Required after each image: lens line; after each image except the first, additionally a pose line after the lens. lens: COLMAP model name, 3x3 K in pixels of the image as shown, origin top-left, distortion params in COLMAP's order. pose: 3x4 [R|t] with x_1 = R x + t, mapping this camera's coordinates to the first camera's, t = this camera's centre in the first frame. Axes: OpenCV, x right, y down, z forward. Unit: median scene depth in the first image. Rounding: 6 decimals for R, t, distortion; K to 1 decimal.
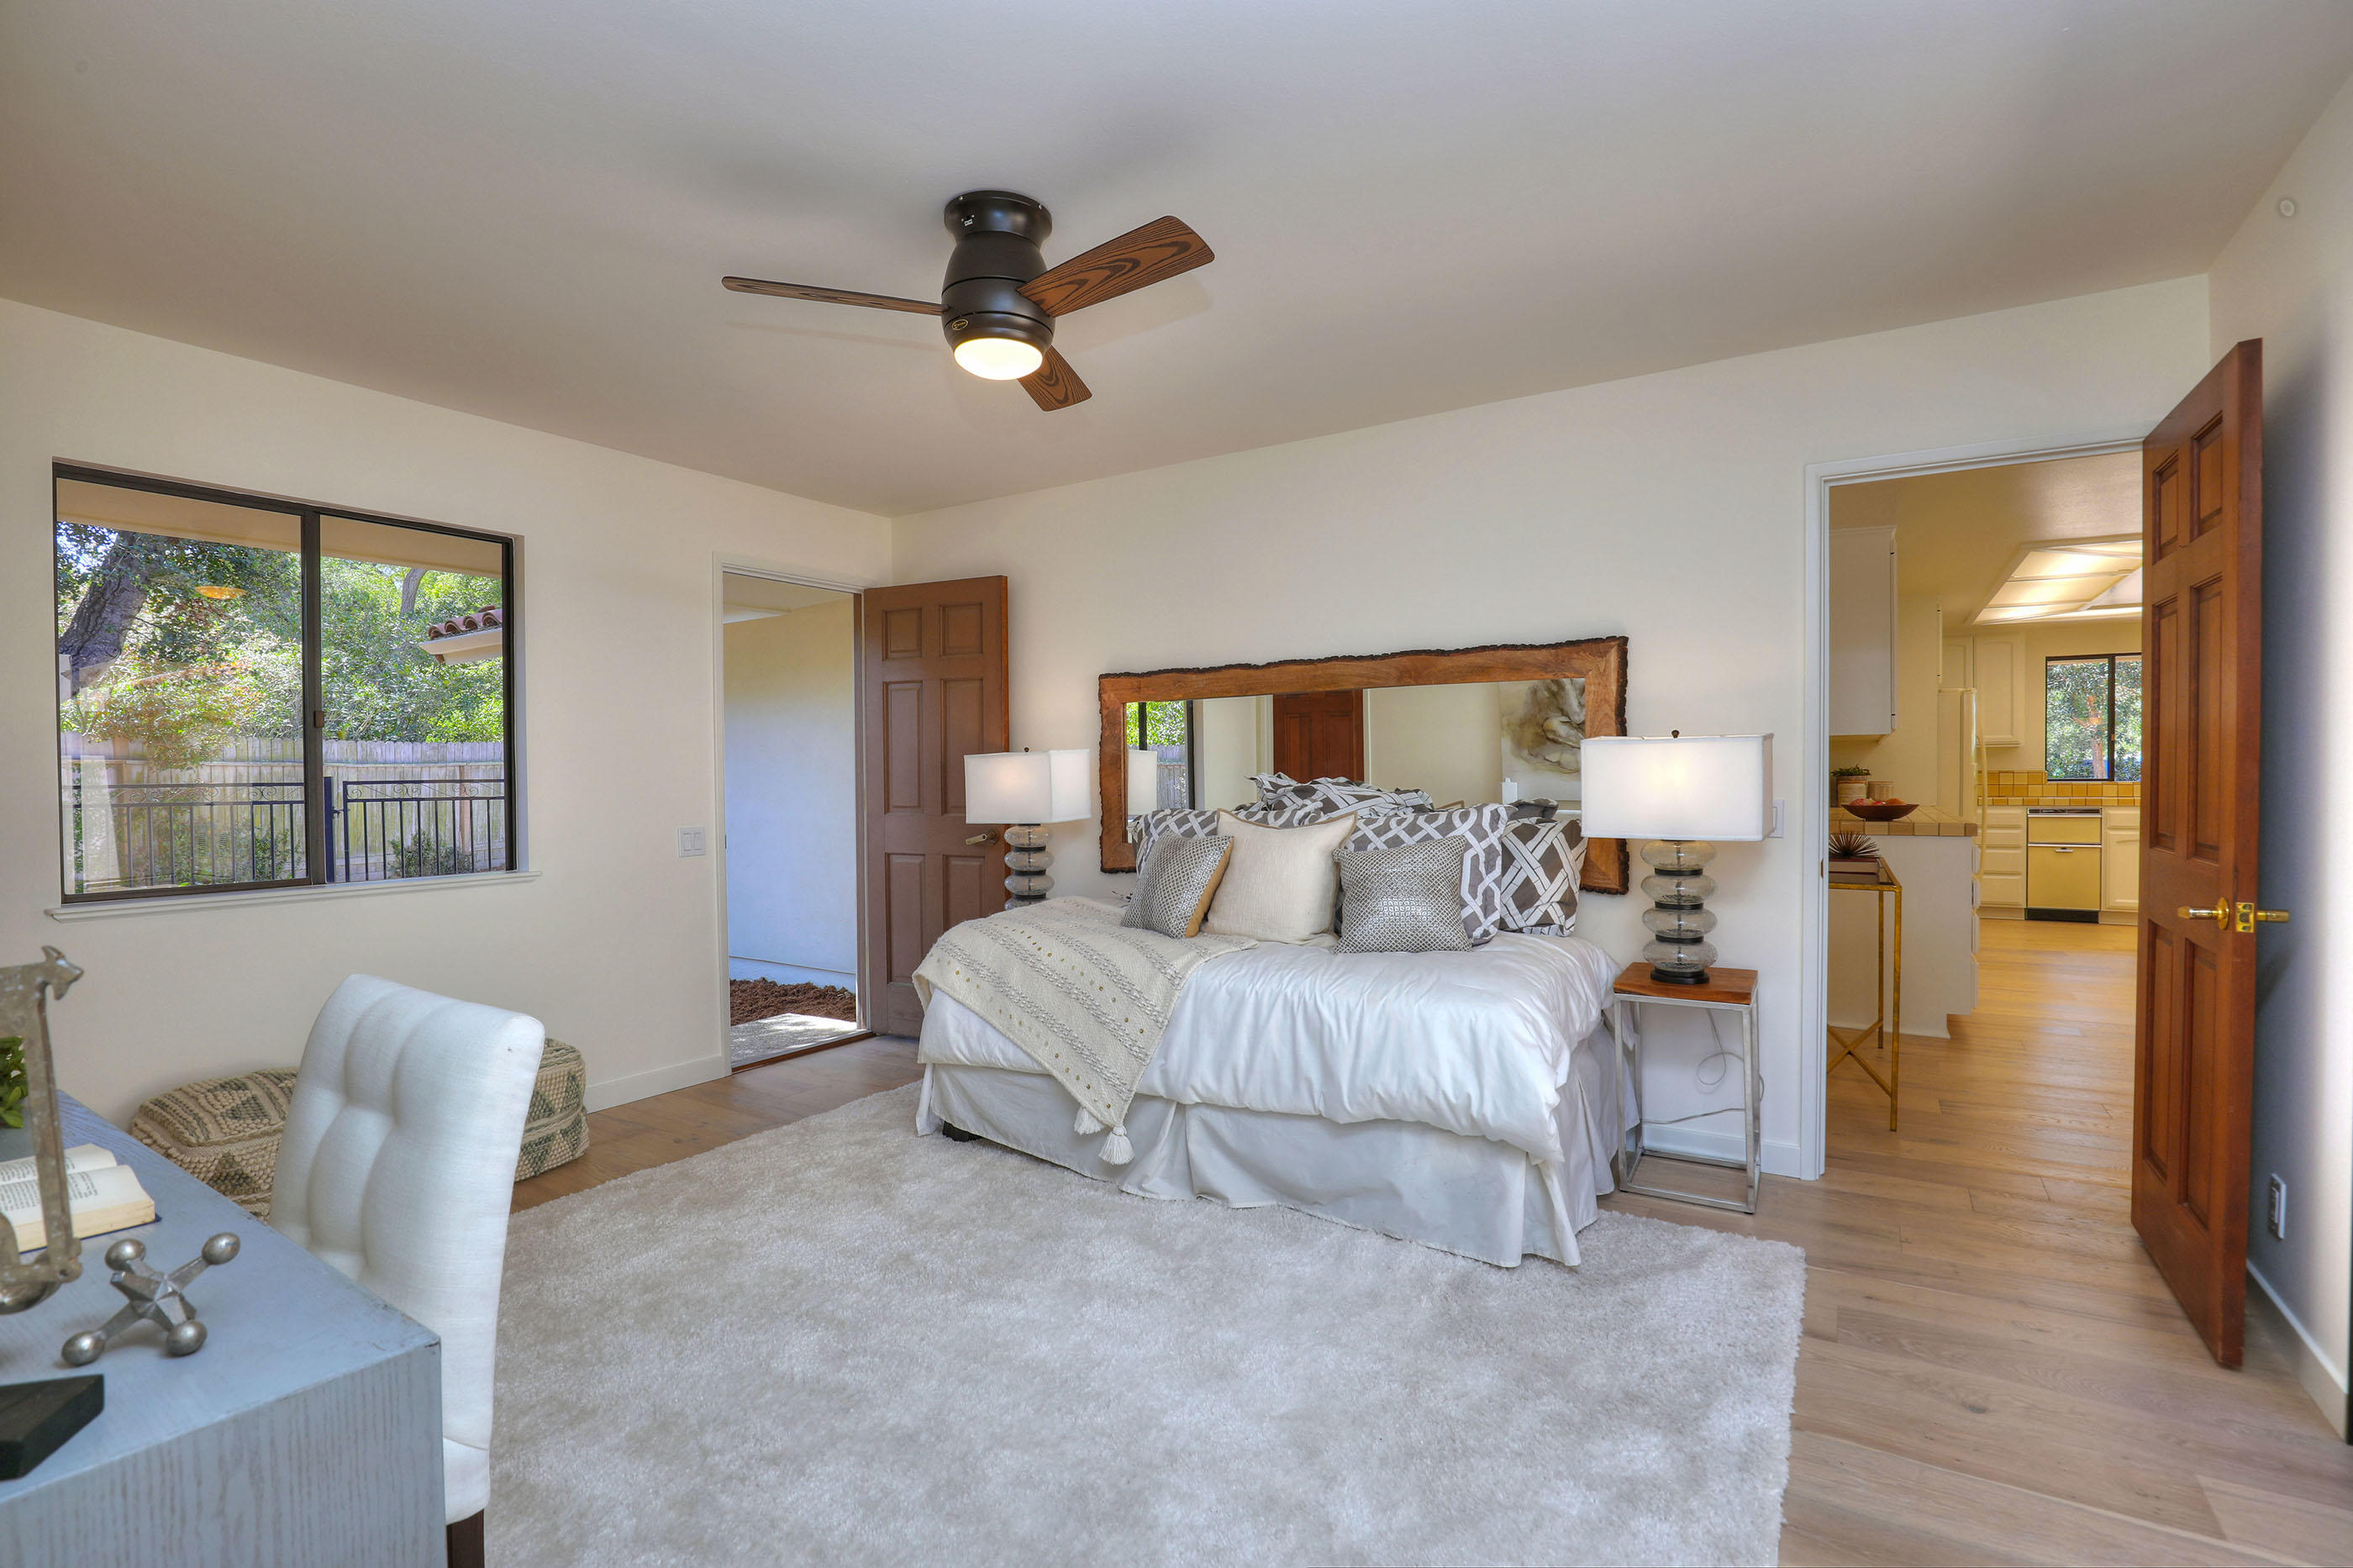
lens RADIAL K [[1076.5, 0, 1178.1], [0, 1076.5, 785.9], [0, 0, 1]] dist [-0.026337, -0.000013]
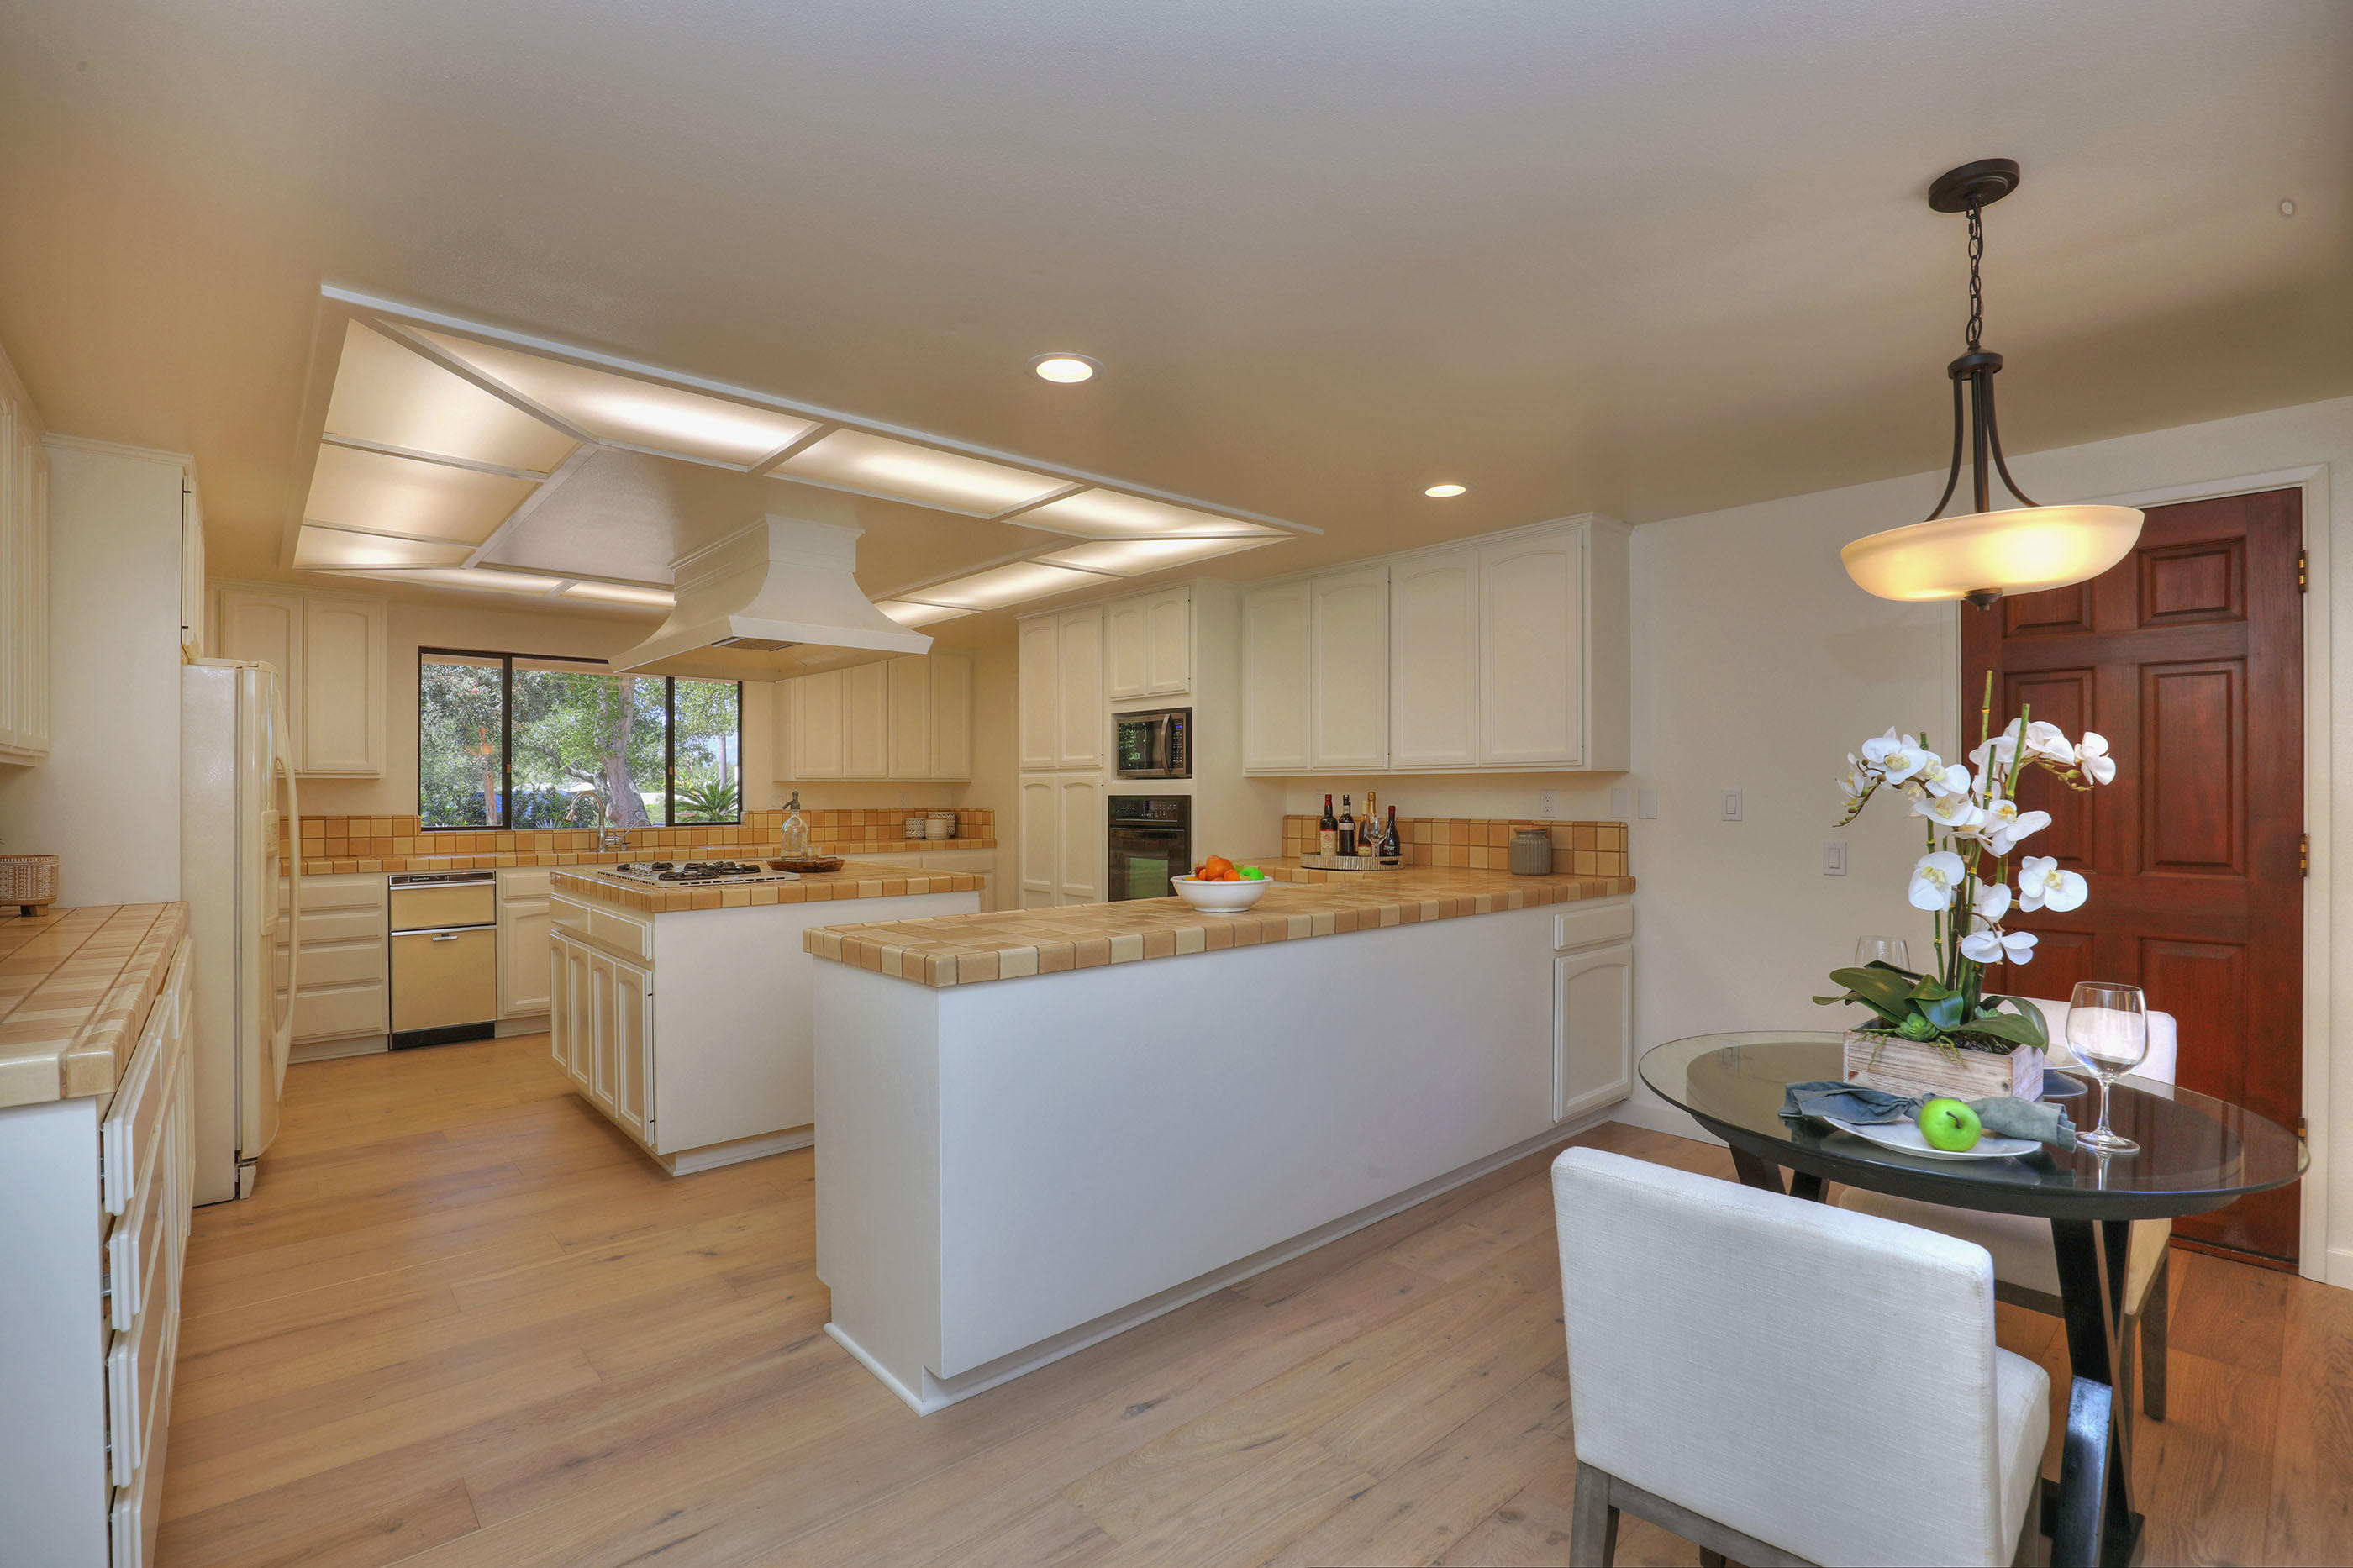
lens RADIAL K [[1076.5, 0, 1190.8], [0, 1076.5, 790.3], [0, 0, 1]] dist [-0.026337, -0.000013]
pose [[0.268488, 0.007755, 0.963252, 0.312191], [0.015764, 0.999798, -0.012443, -0.014745], [-0.963154, 0.018525, 0.268312, 0.357761]]
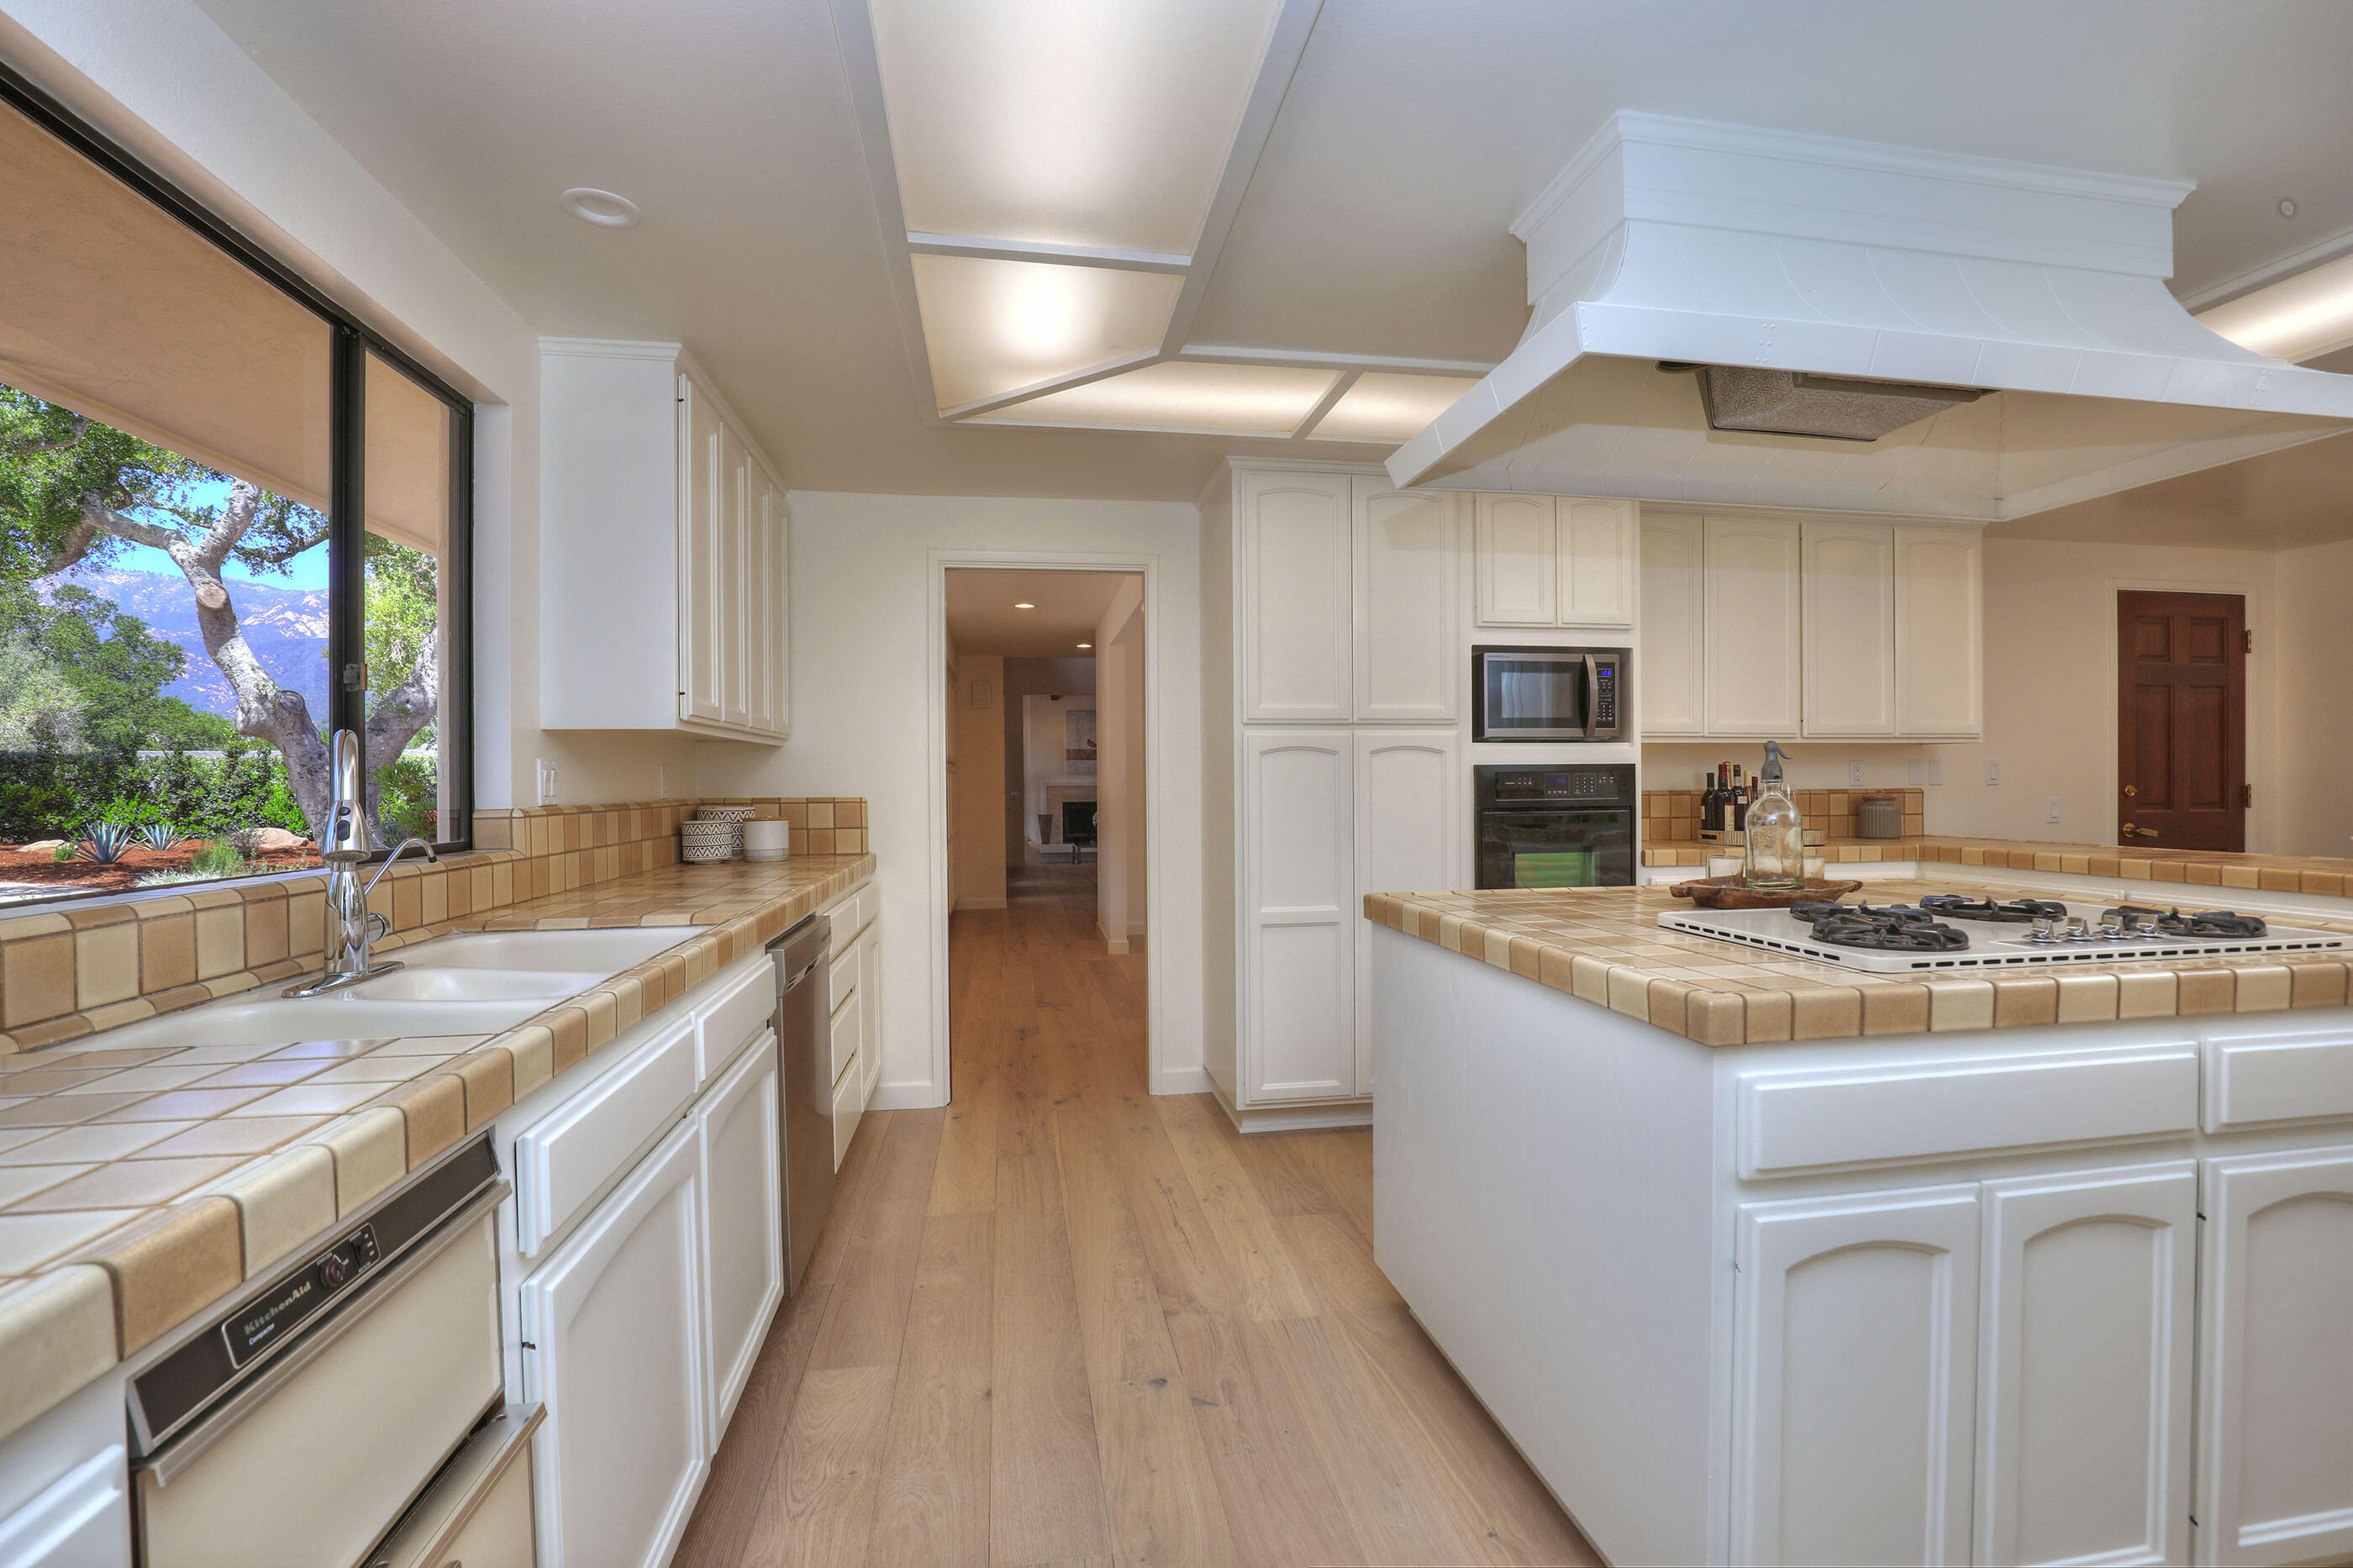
lens RADIAL K [[1076.5, 0, 1188.8], [0, 1076.5, 787.9], [0, 0, 1]] dist [-0.026337, -0.000013]
pose [[-0.665194, -0.001471, 0.746669, 0.843676], [0.021454, 0.999548, 0.021081, -0.027187], [-0.746362, 0.030042, -0.664862, 1.231248]]
